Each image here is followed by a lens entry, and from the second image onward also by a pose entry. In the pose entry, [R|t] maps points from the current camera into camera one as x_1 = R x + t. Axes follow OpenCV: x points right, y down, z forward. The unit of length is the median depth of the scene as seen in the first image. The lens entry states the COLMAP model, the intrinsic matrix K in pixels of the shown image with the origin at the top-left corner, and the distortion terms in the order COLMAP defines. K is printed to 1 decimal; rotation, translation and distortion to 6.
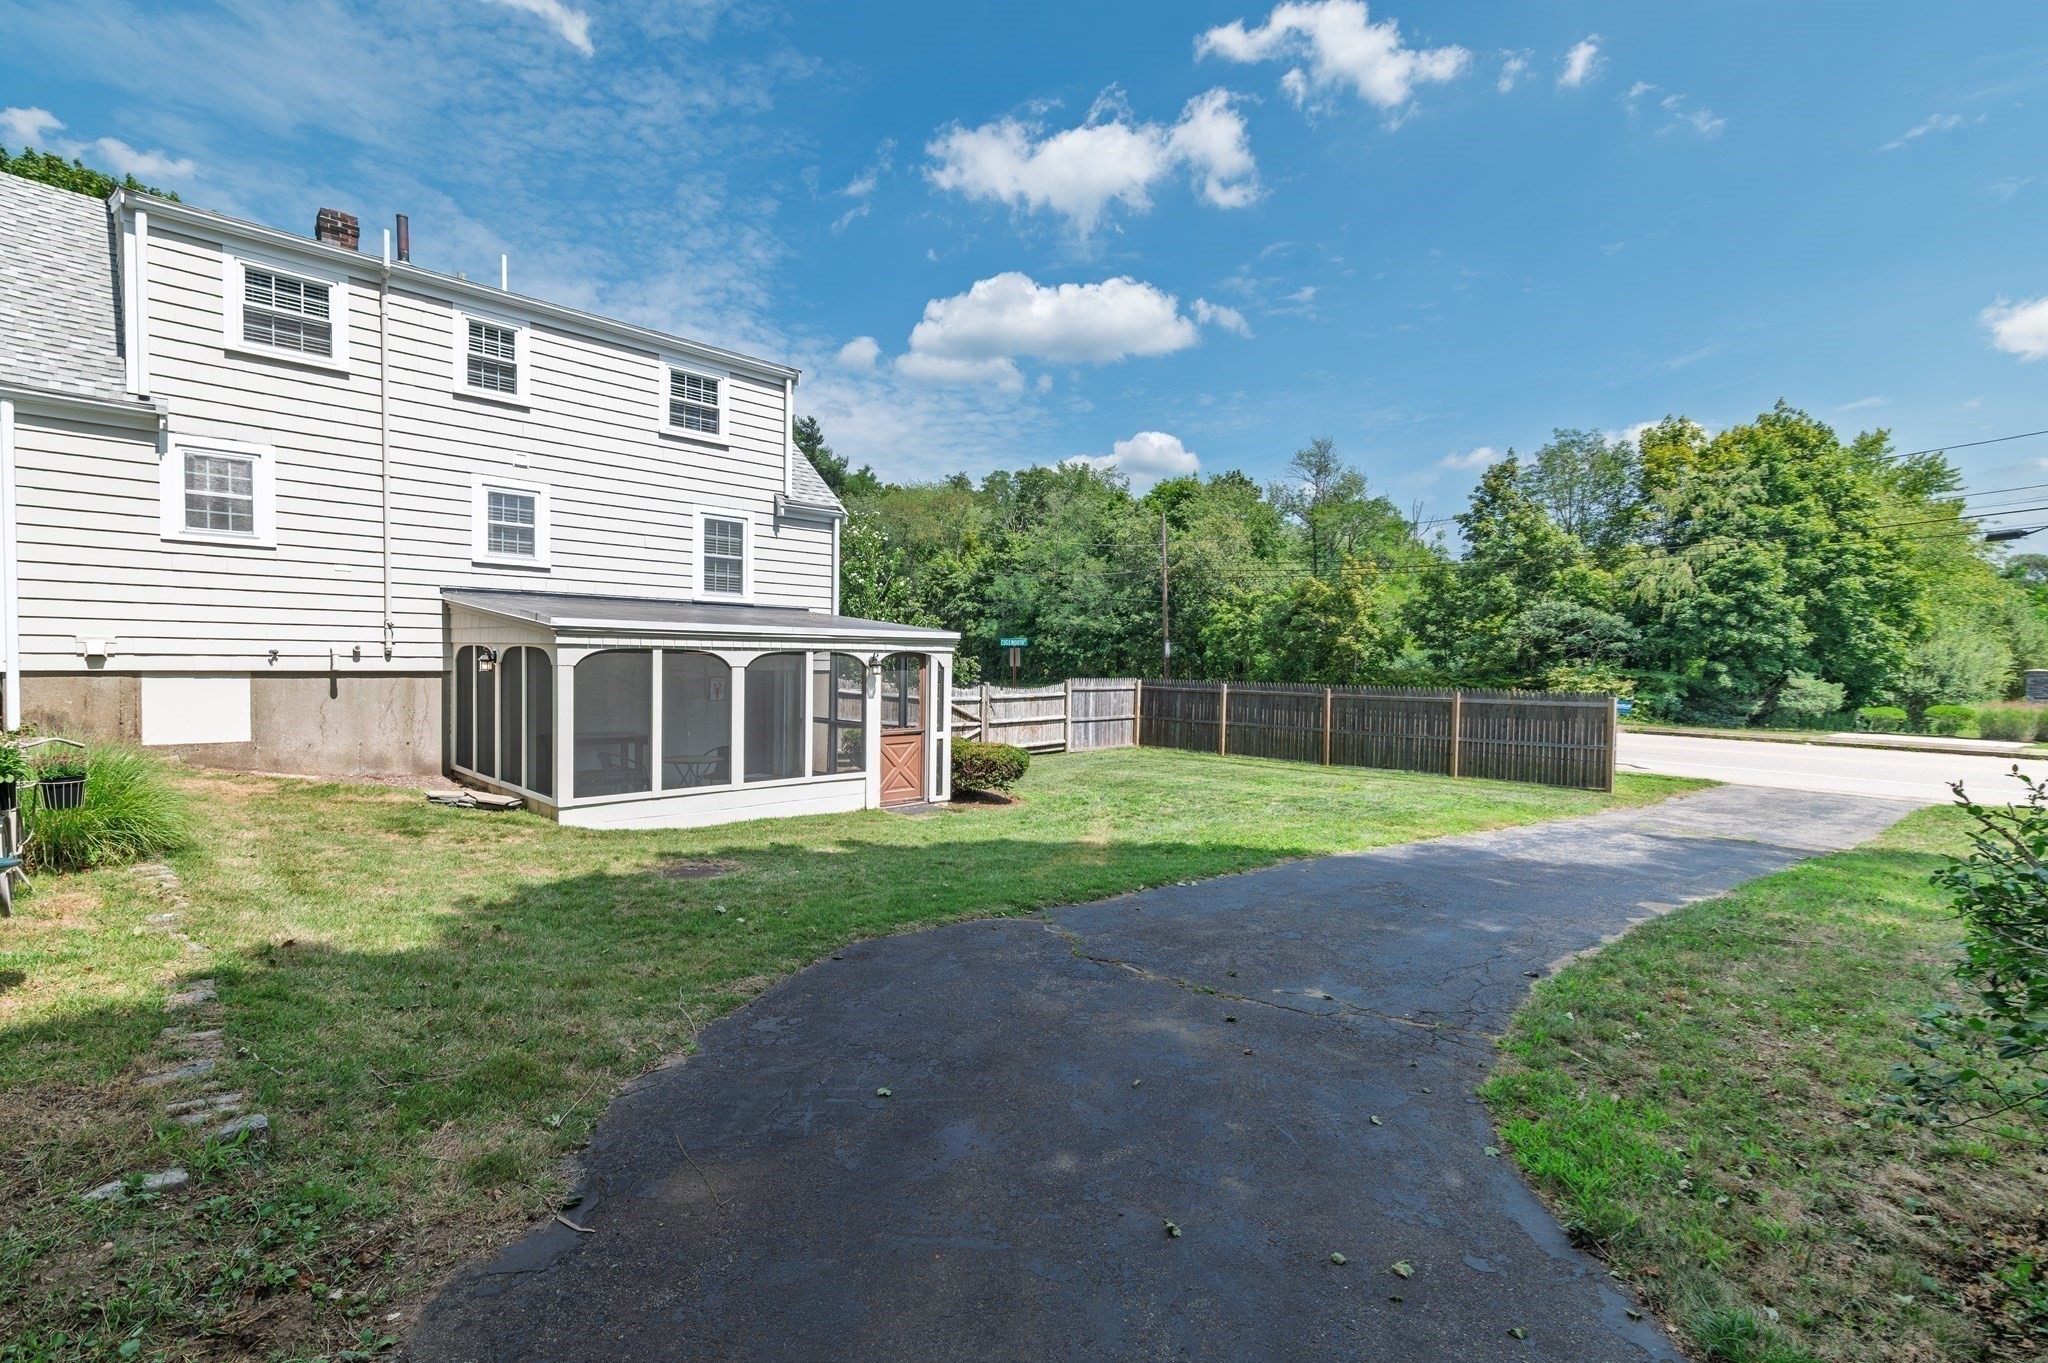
lens RADIAL K [[924.7, 0, 1024.0], [0, 924.7, 681.5], [0, 0, 1]] dist [0.018499, -0.000397]
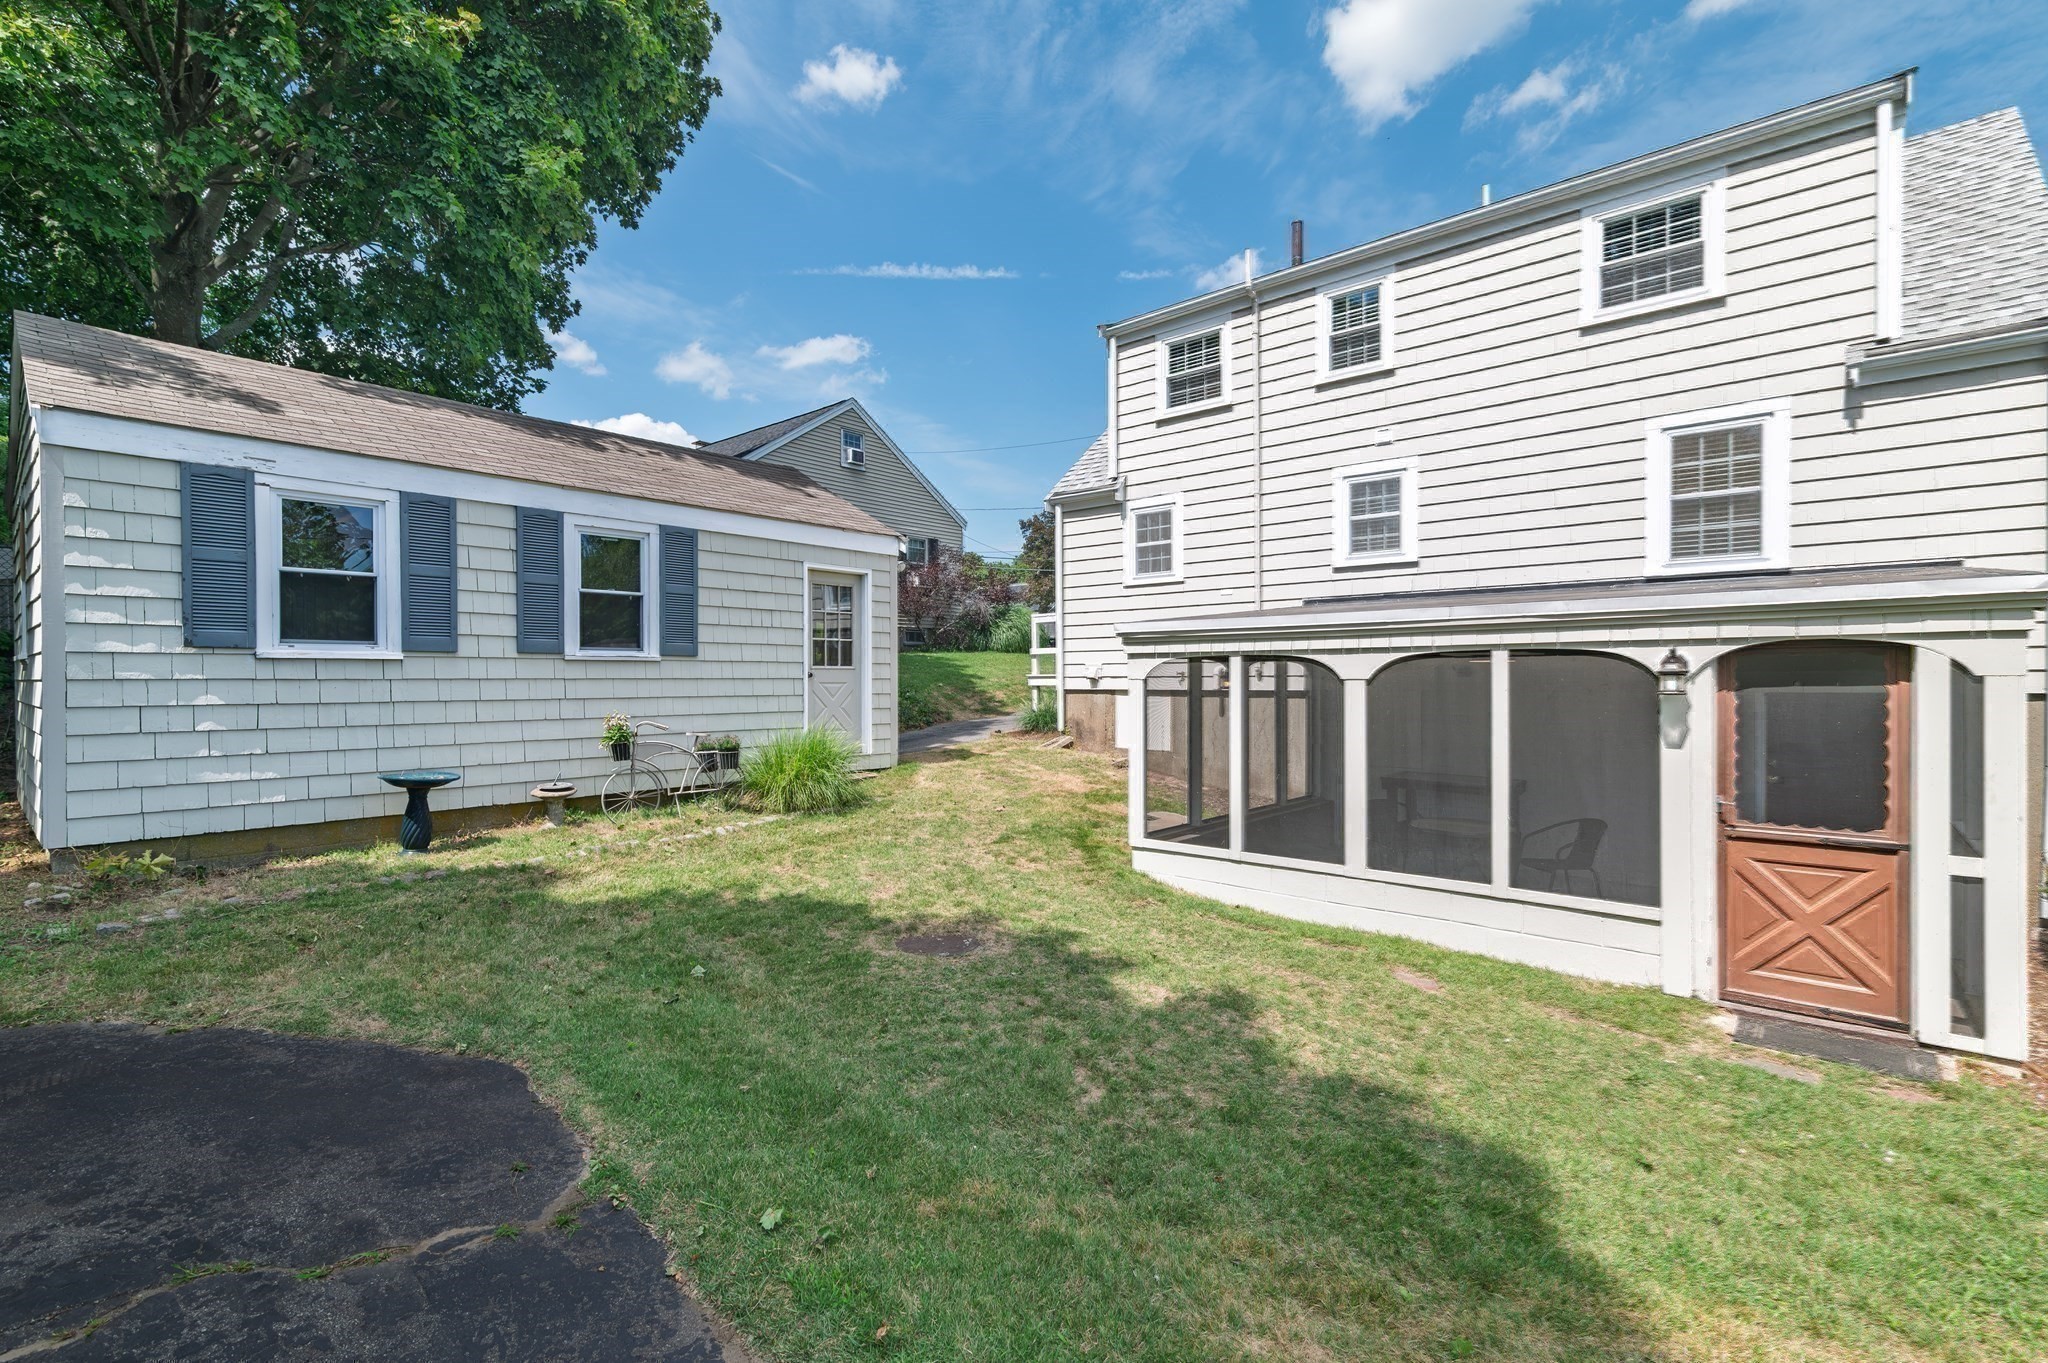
lens RADIAL K [[924.7, 0, 1024.0], [0, 924.7, 681.5], [0, 0, 1]] dist [0.018499, -0.000397]
pose [[0.069835, -0.015034, -0.997445, 0.260990], [-0.023170, 0.999592, -0.016689, 0.001021], [0.997289, 0.024277, 0.069459, 0.638305]]
